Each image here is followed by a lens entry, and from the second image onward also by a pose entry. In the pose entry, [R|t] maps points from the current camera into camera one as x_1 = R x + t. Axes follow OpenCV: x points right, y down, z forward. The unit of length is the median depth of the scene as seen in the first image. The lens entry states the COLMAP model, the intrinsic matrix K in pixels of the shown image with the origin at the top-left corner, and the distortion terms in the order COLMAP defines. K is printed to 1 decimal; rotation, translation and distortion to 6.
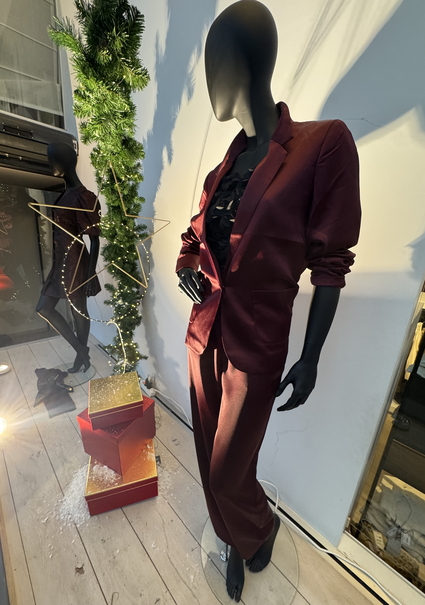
lens RADIAL K [[239.8, 0, 212.5], [0, 239.8, 302.5], [0, 0, 1]] dist [-0.002505, 0.000134]
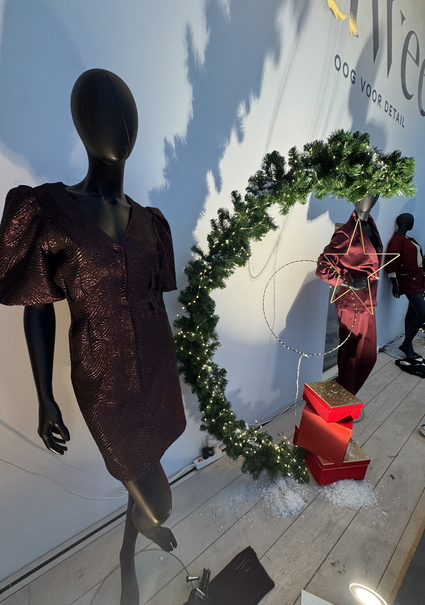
lens RADIAL K [[239.8, 0, 212.5], [0, 239.8, 302.5], [0, 0, 1]] dist [-0.002505, 0.000134]
pose [[0.153637, -0.288636, 0.945032, -1.245629], [0.291268, 0.927122, 0.235813, -0.437721], [-0.944224, 0.239028, 0.226511, 0.975307]]
